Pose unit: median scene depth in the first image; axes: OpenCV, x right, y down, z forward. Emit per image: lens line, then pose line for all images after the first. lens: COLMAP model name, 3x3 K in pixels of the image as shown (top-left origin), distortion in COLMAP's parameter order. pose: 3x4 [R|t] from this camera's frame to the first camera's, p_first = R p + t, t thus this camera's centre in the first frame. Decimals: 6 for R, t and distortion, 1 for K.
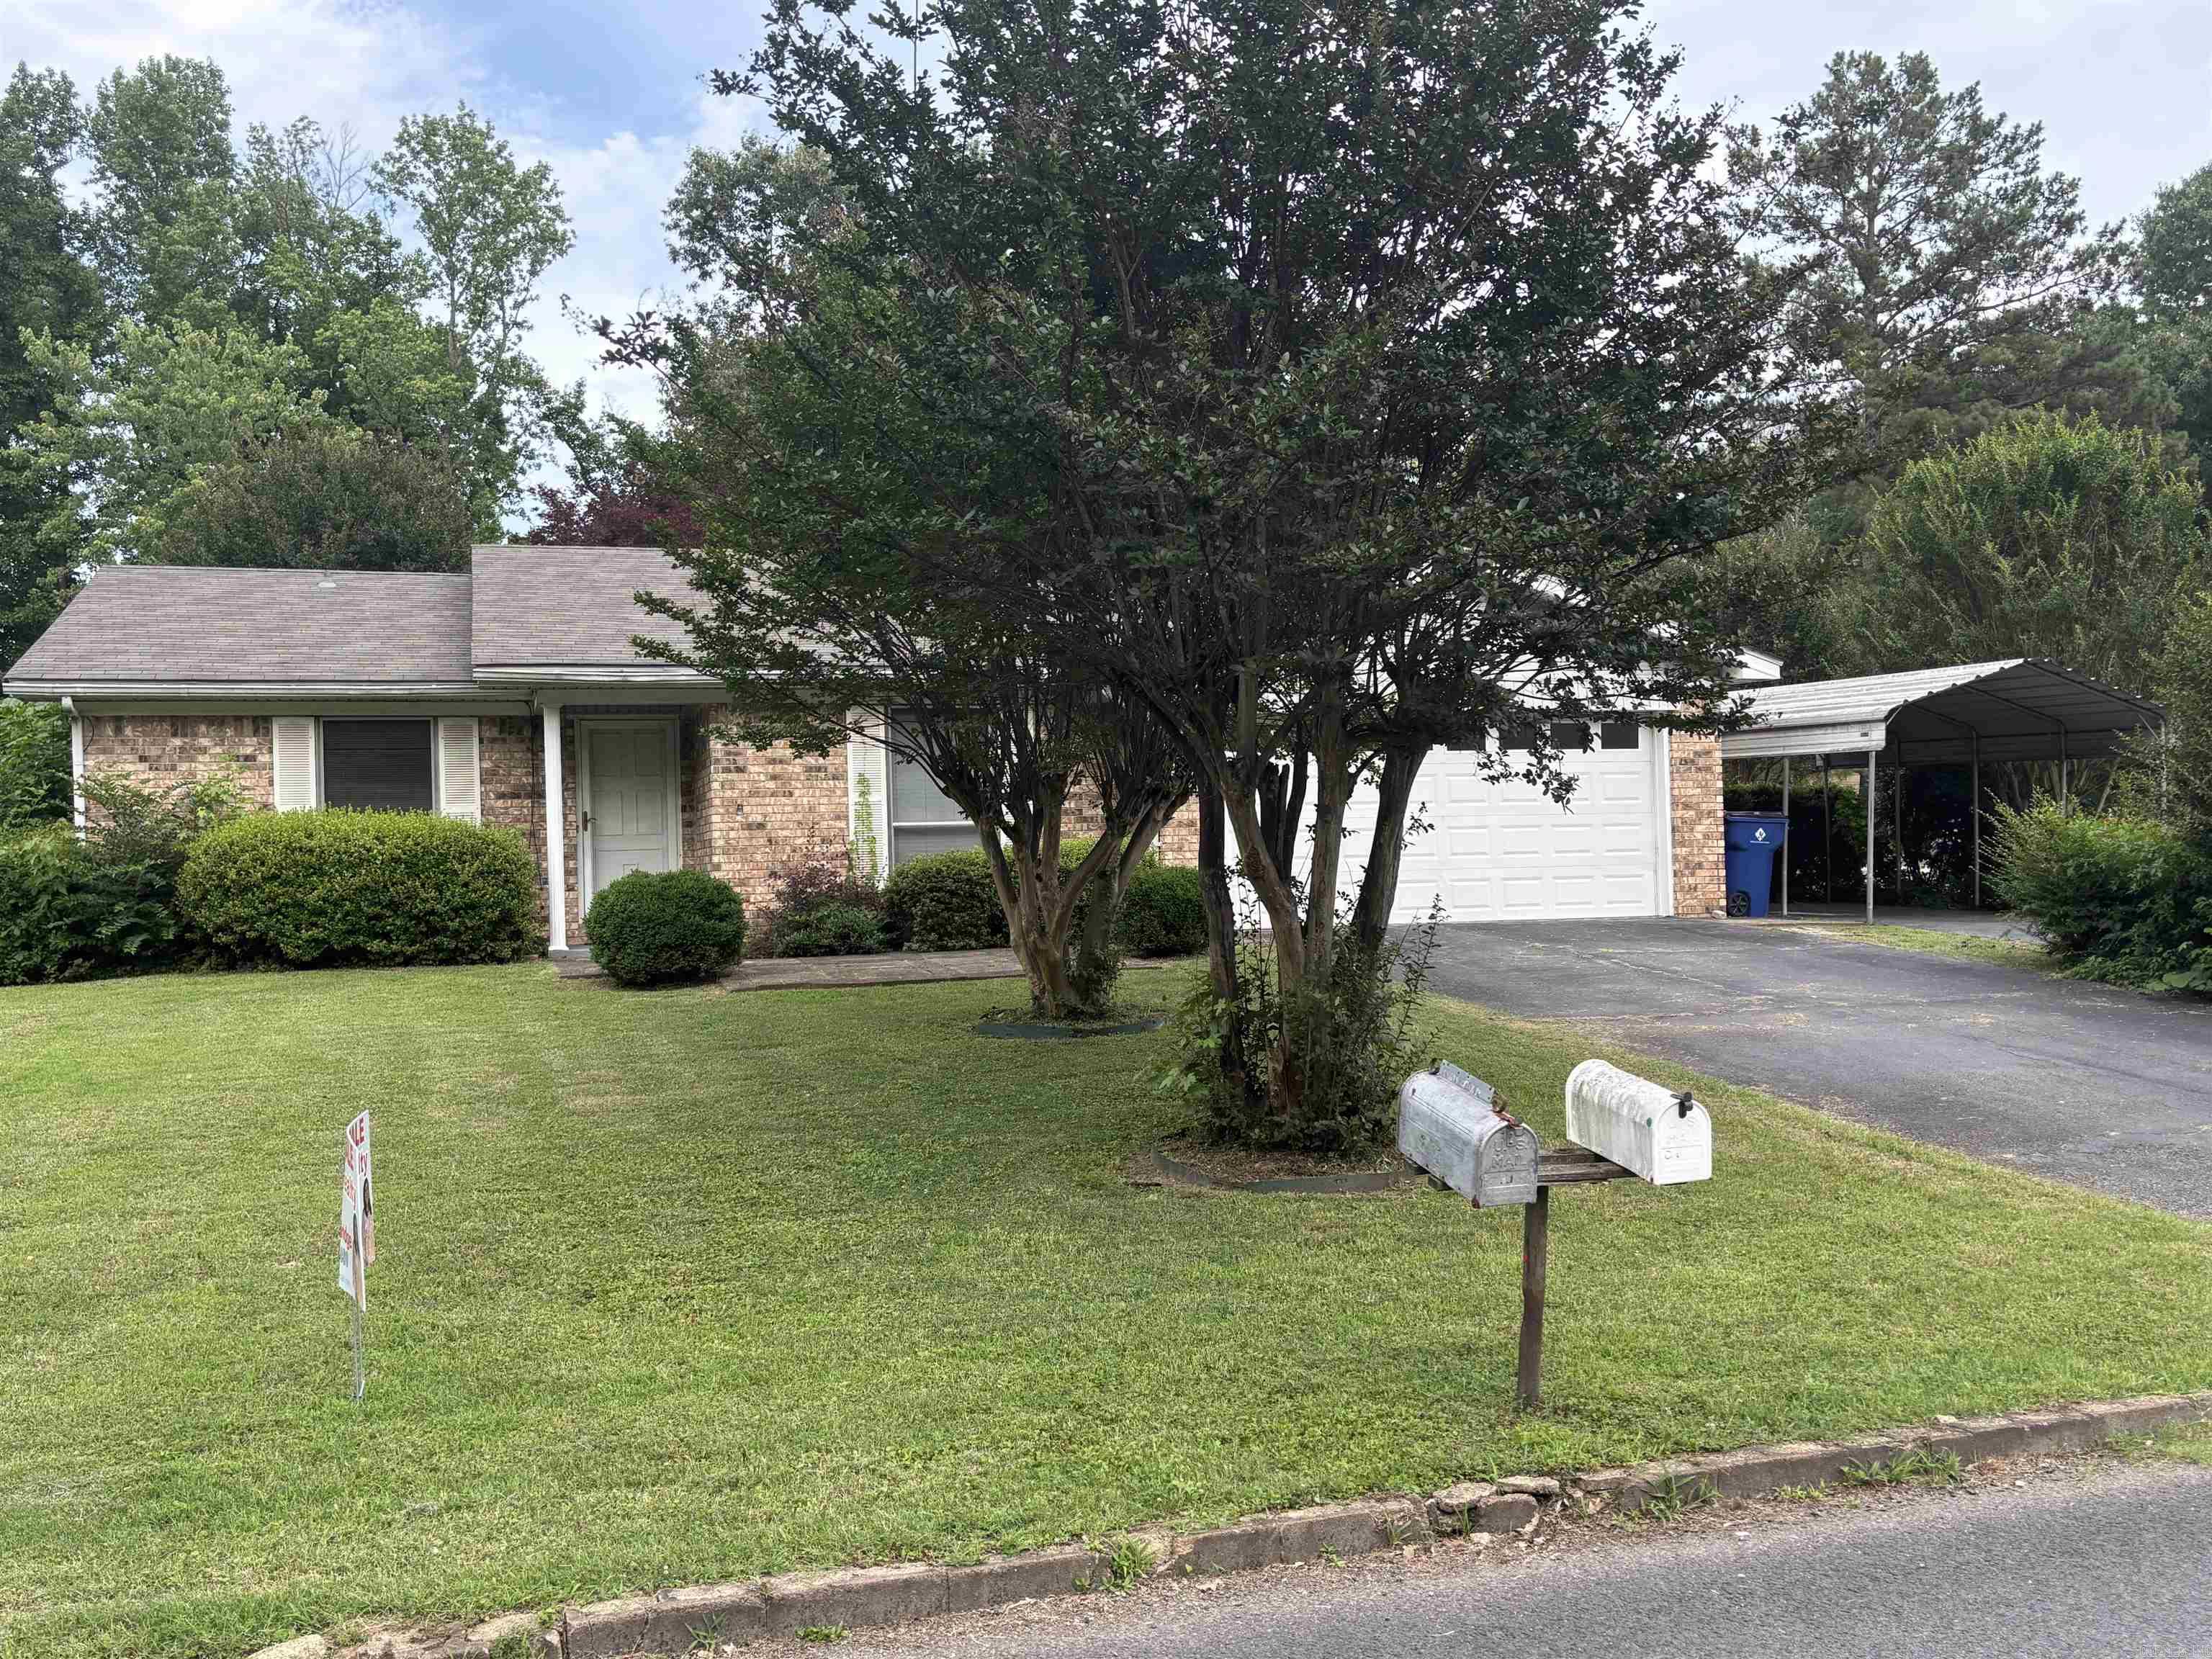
lens RADIAL K [[2012.9, 0, 1106.0], [0, 2012.9, 829.5], [0, 0, 1]] dist [0.140015, -0.287628]
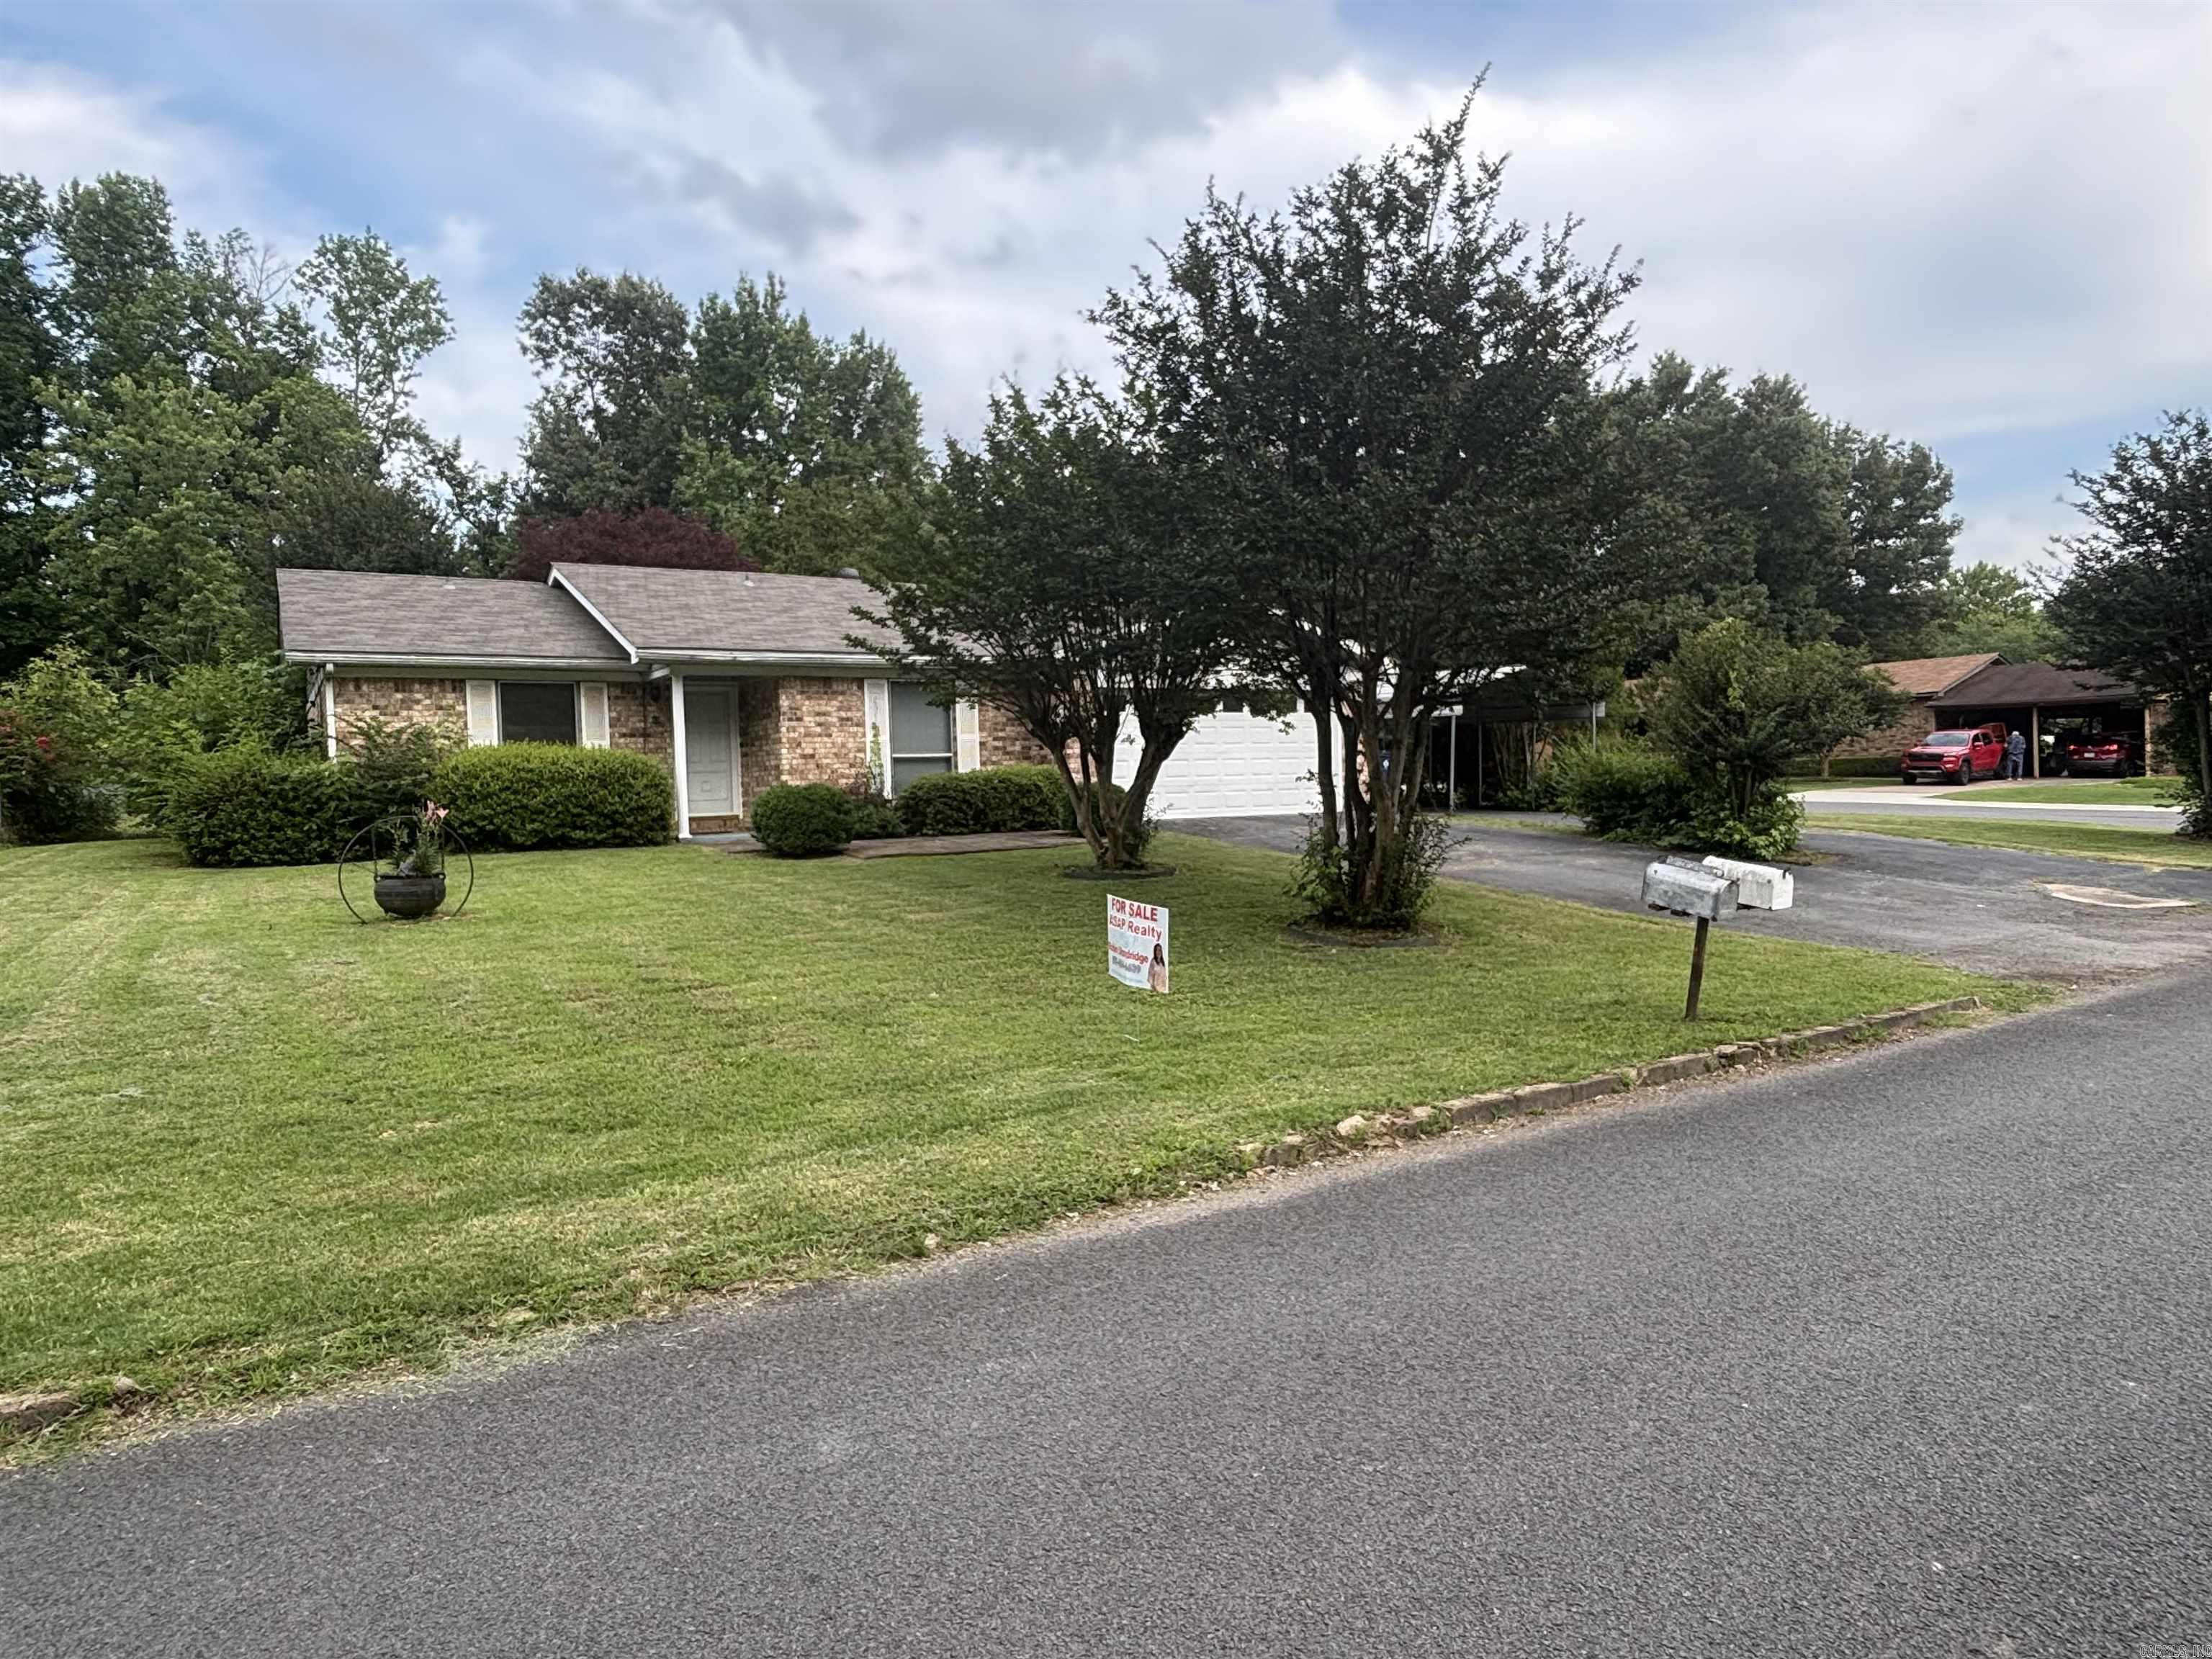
lens RADIAL K [[1361.3, 0, 1106.0], [0, 1361.3, 829.5], [0, 0, 1]] dist [0.036939, -0.052329]
pose [[0.970834, -0.008853, 0.239588, -0.177497], [-0.002149, 0.998957, 0.045621, 0.005420], [-0.239742, -0.044805, 0.969802, -0.054534]]
